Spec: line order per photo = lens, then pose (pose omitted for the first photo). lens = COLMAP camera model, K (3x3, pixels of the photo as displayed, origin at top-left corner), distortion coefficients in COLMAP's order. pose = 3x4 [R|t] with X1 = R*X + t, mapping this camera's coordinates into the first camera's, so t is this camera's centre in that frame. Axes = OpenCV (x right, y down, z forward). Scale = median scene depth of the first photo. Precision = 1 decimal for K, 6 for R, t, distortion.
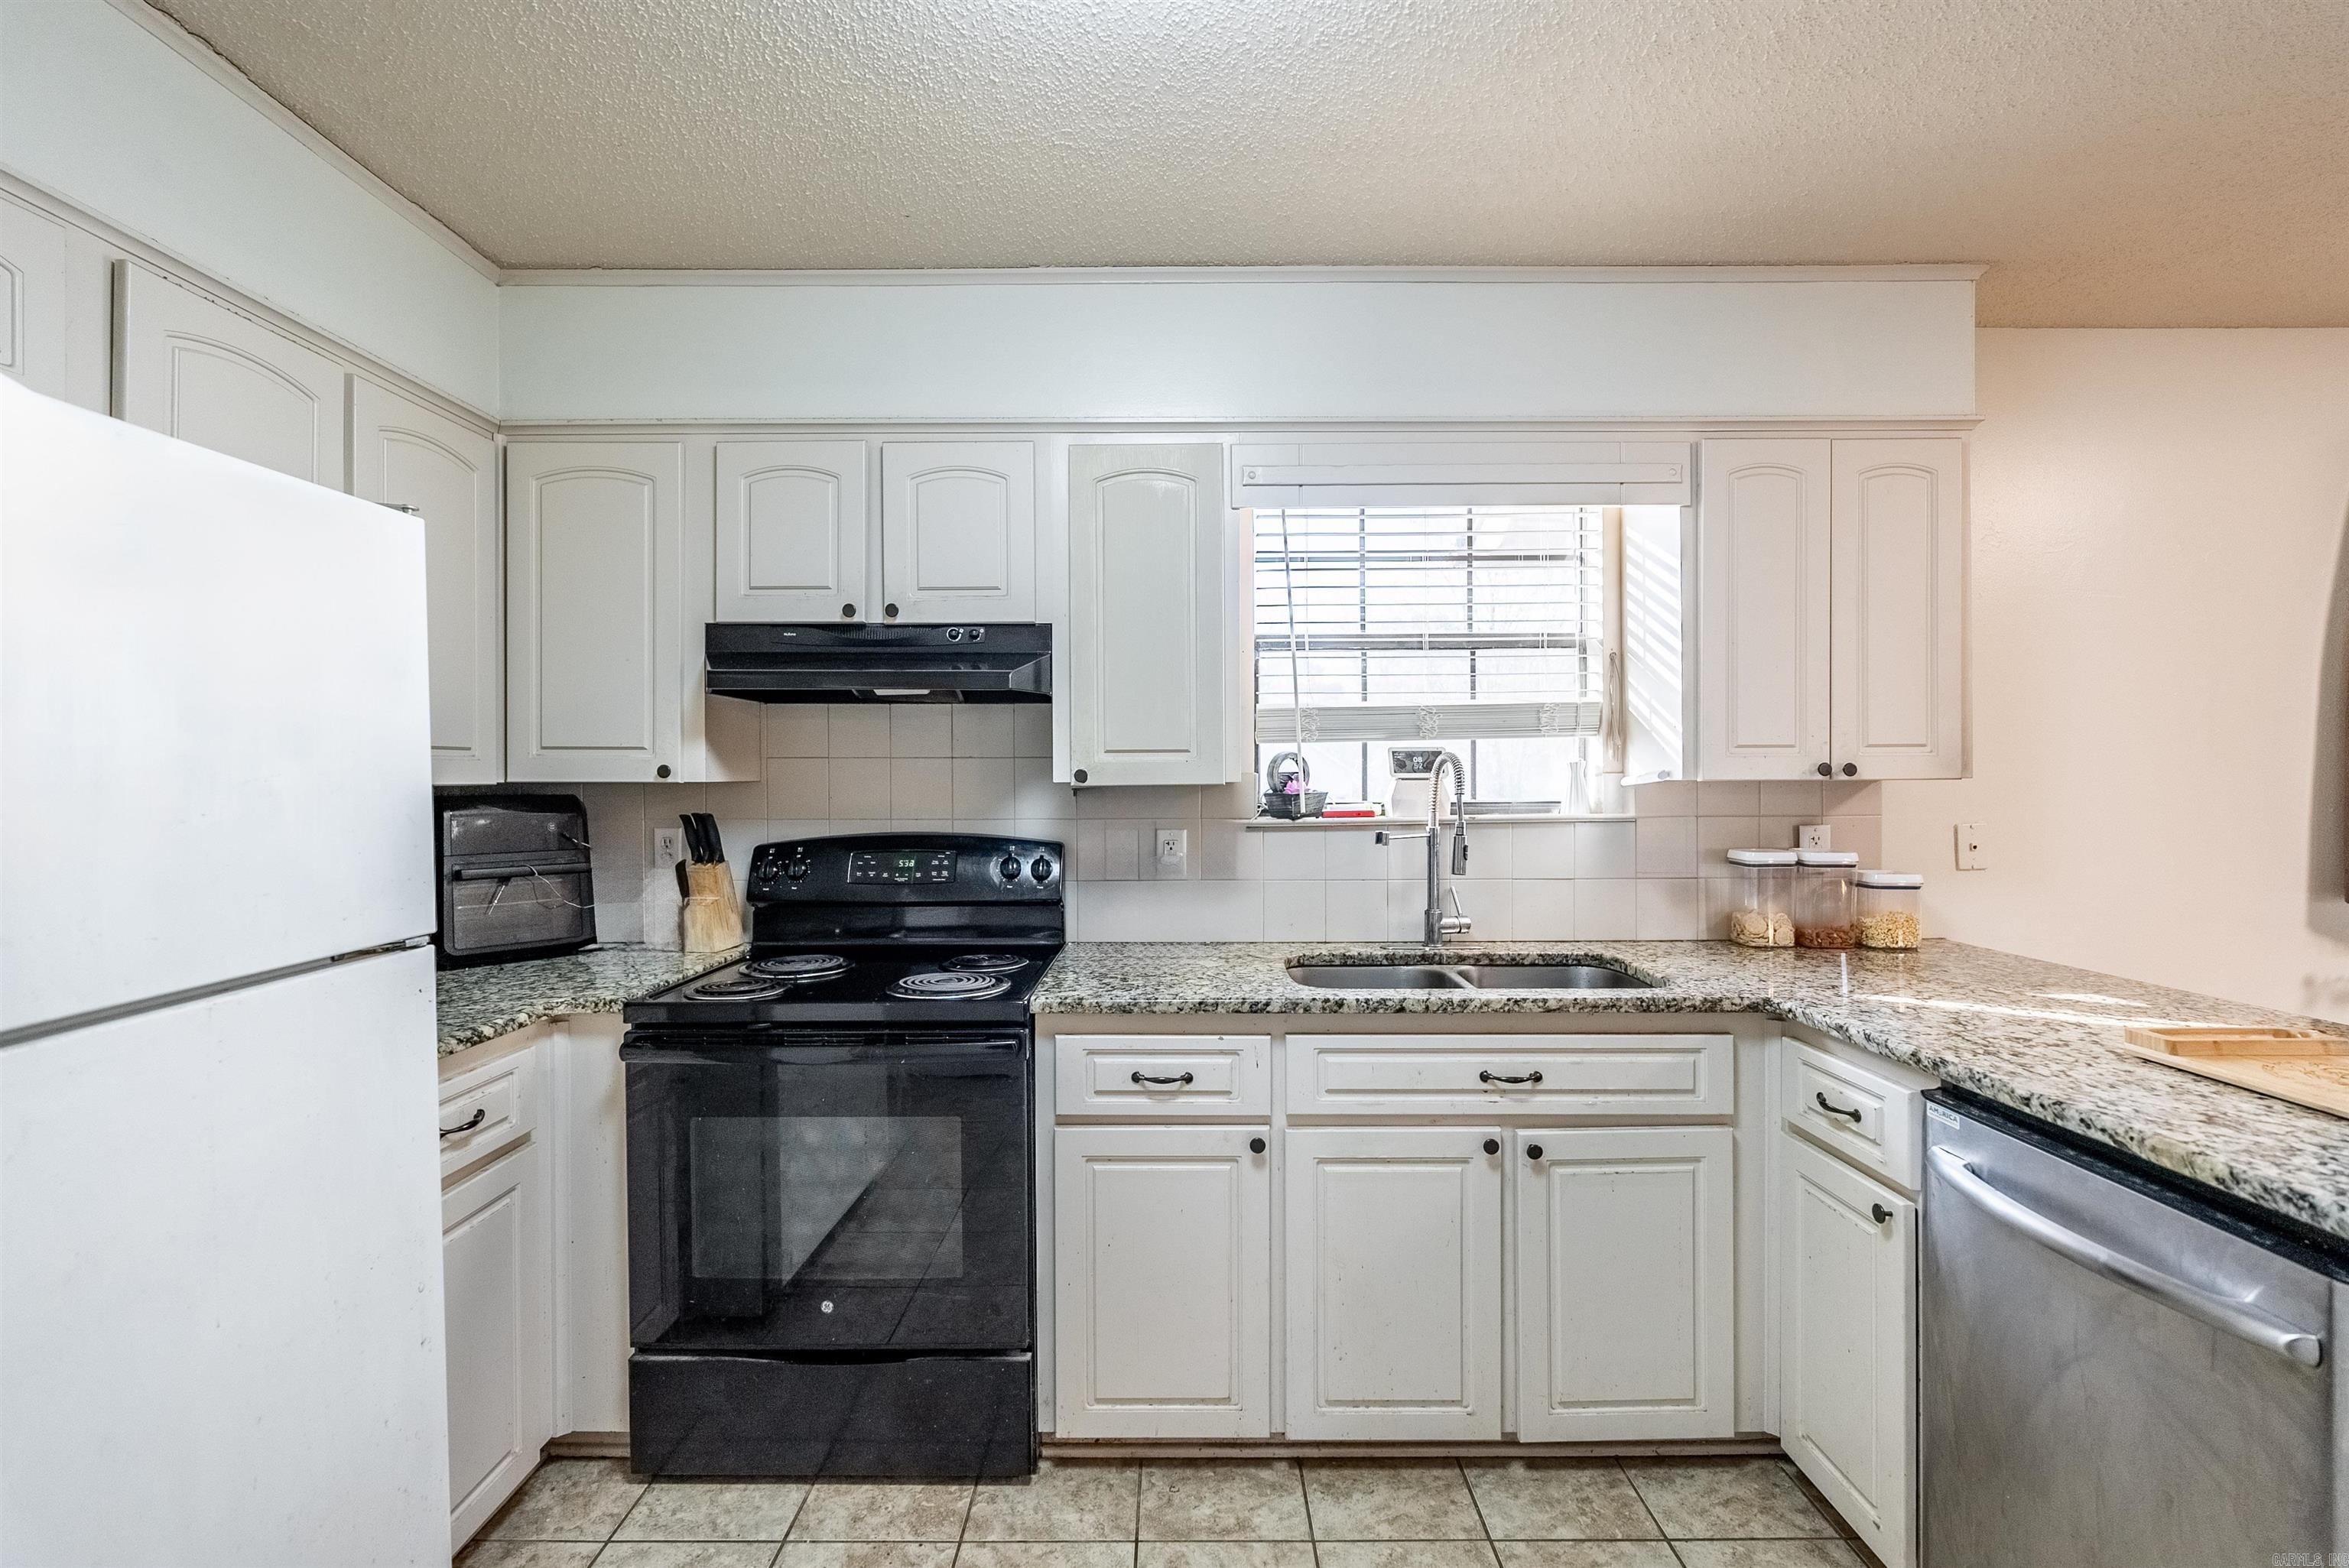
lens RADIAL K [[1037.9, 0, 1174.0], [0, 1037.9, 777.8], [0, 0, 1]] dist [-0.008109, 0.001345]
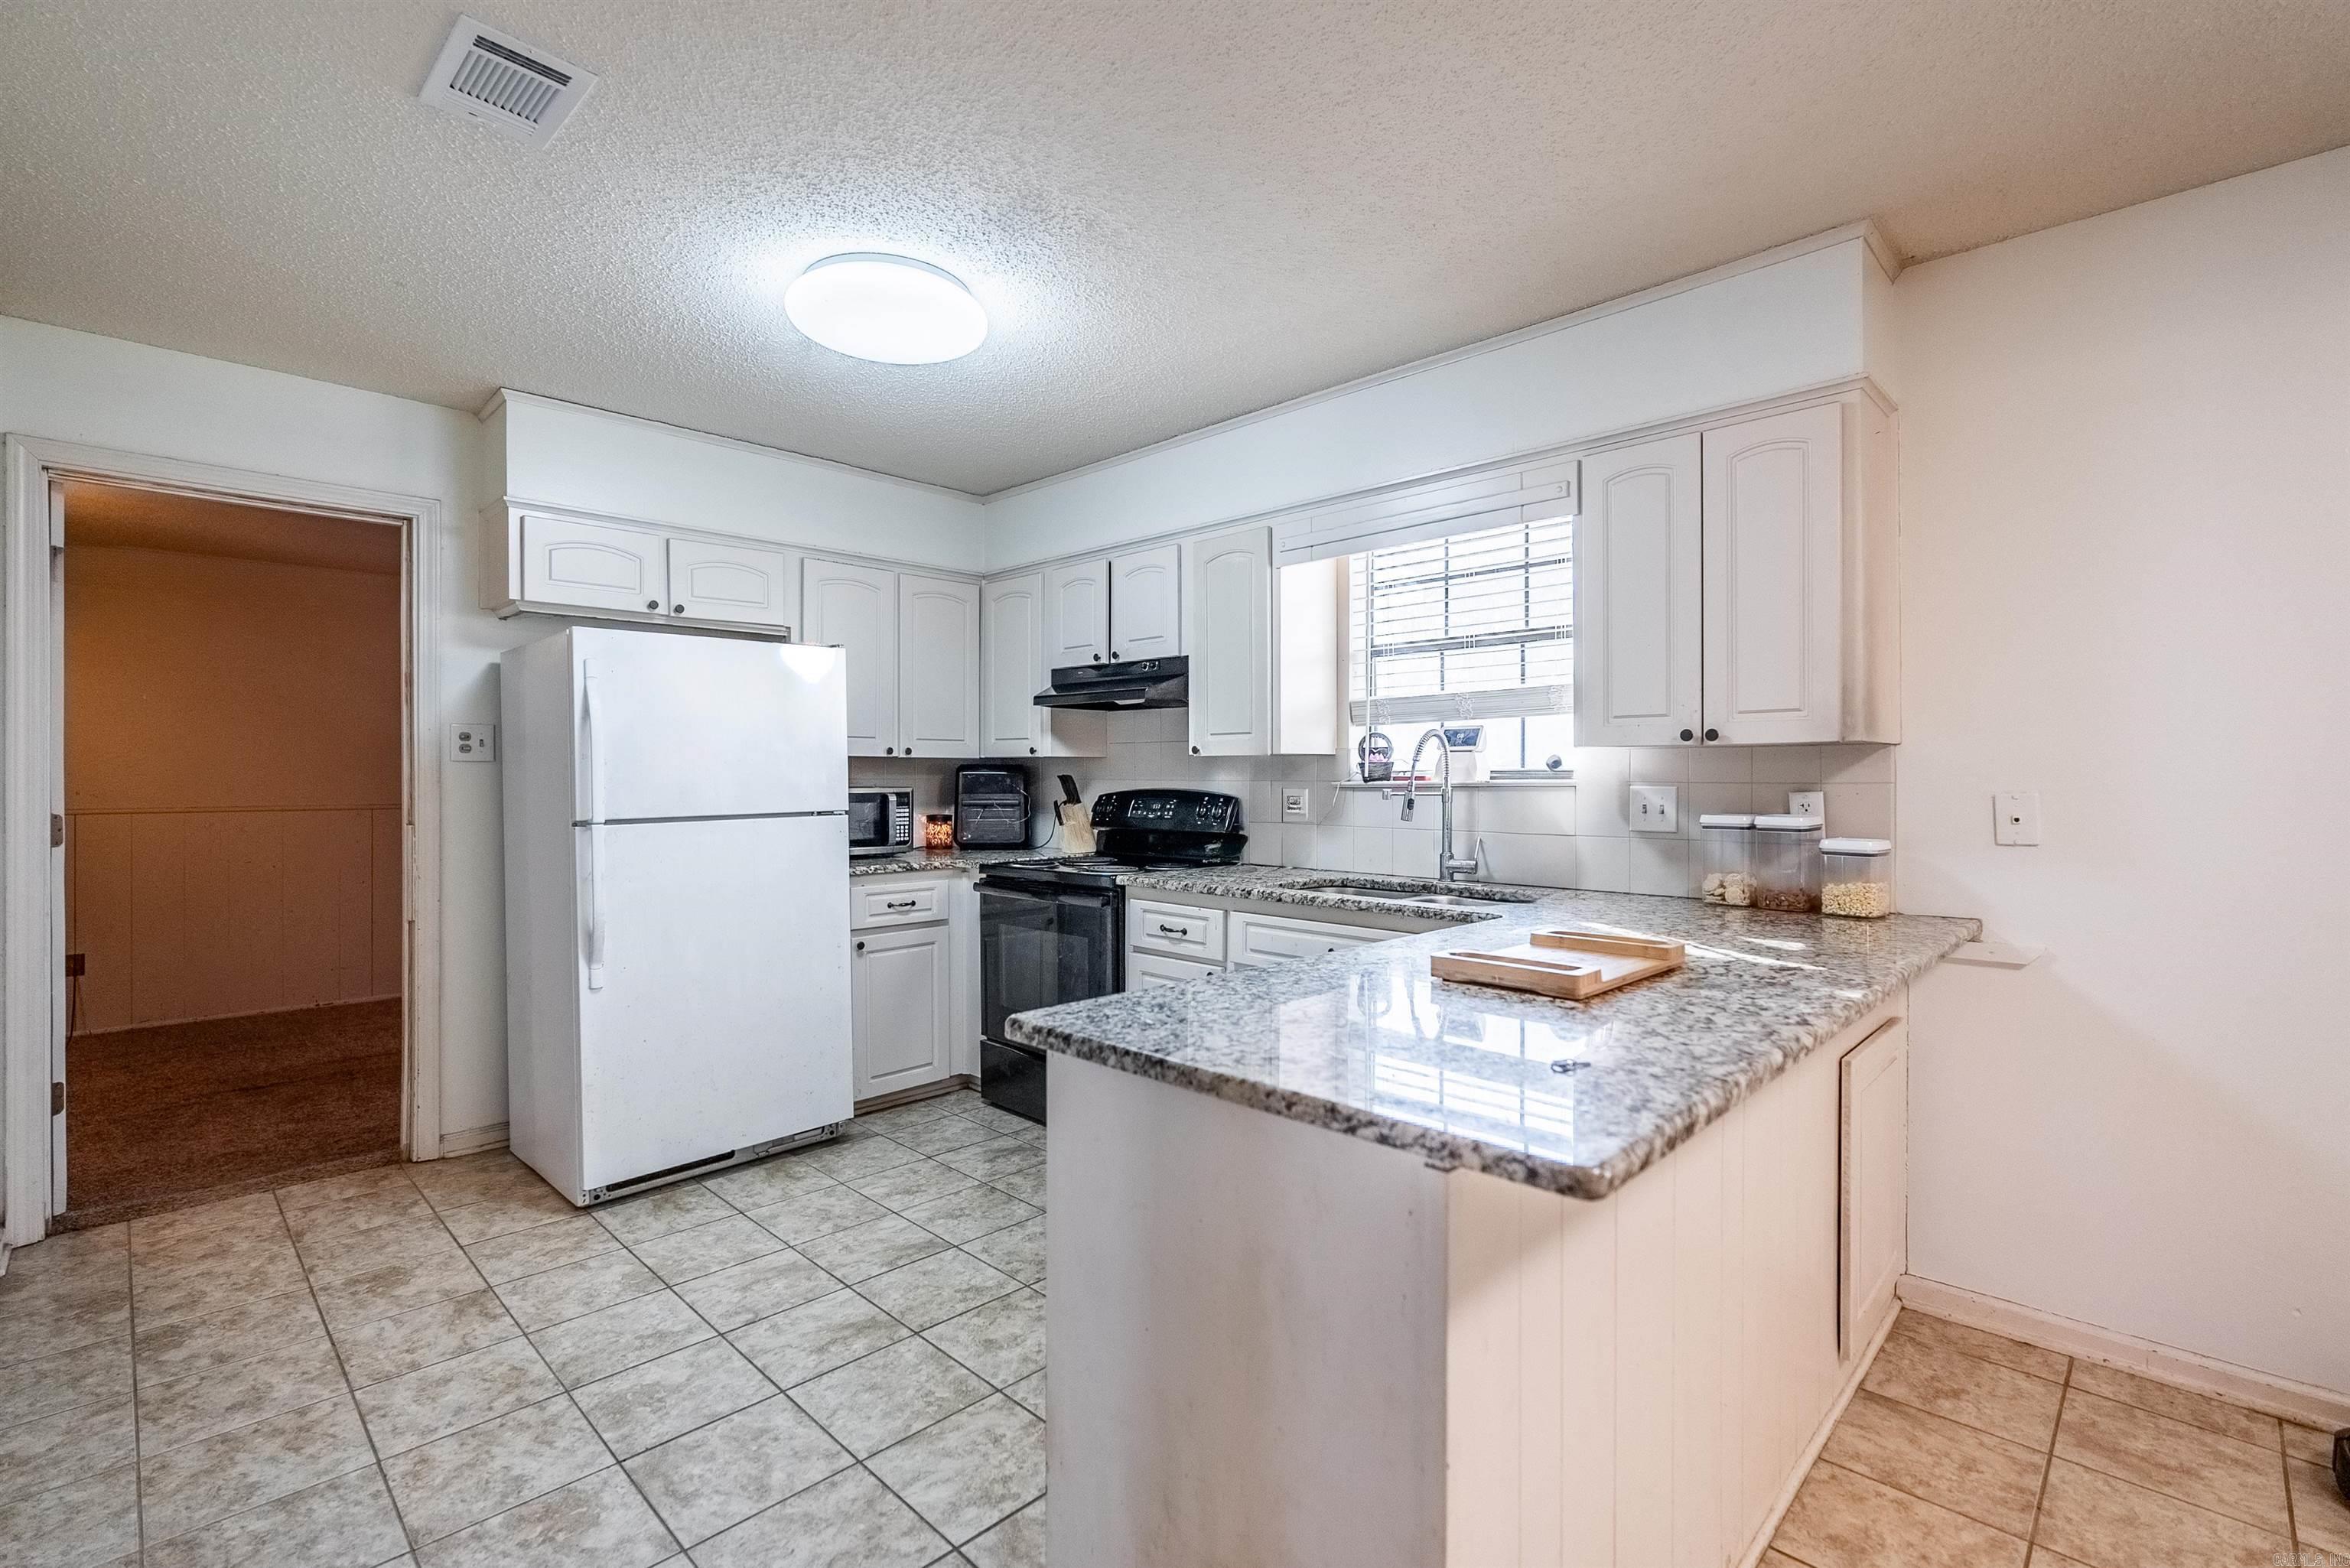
lens RADIAL K [[1038.3, 0, 1169.0], [0, 1038.3, 776.4], [0, 0, 1]] dist [-0.008109, 0.001345]
pose [[0.717054, 0.004715, -0.697002, 0.972065], [-0.004231, 0.999988, 0.002412, 0.034053], [0.697005, 0.001219, 0.717065, -0.167614]]
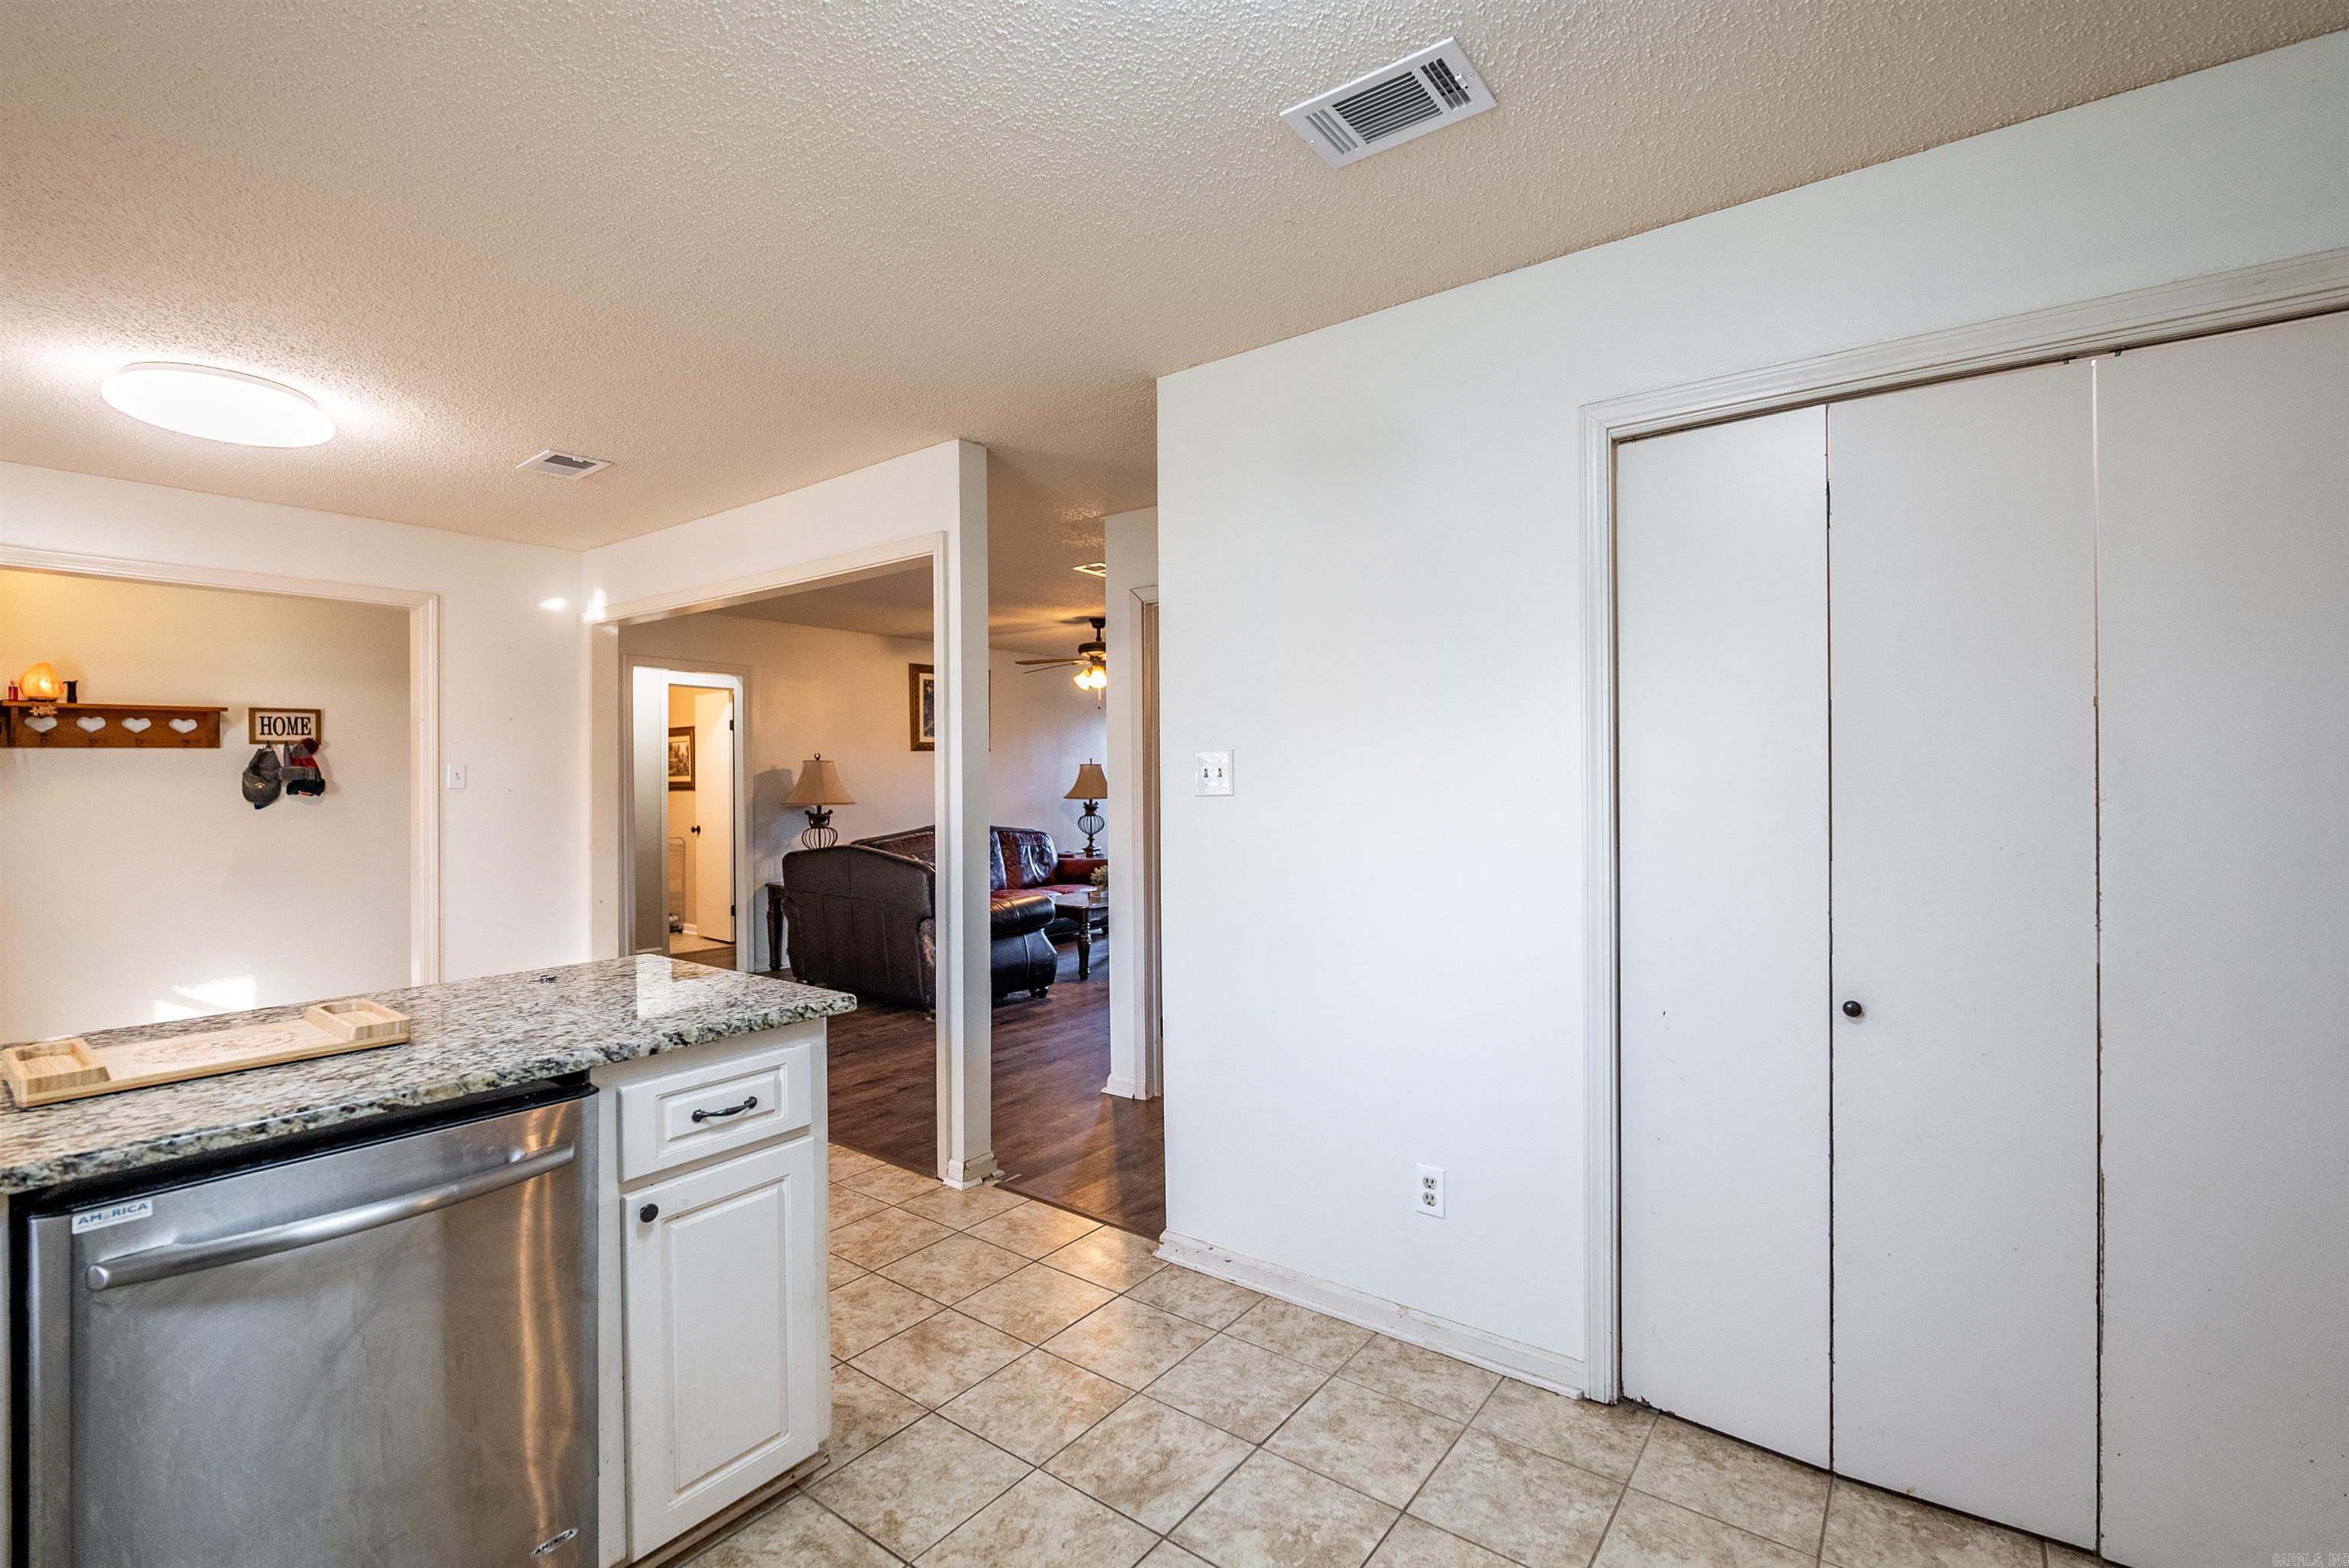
lens RADIAL K [[1037.9, 0, 1168.4], [0, 1037.9, 775.5], [0, 0, 1]] dist [-0.008109, 0.001345]
pose [[-0.801062, 0.013230, 0.598435, -0.228308], [0.012750, 0.999906, -0.005039, 0.004254], [-0.598445, 0.003593, -0.801156, 0.713539]]
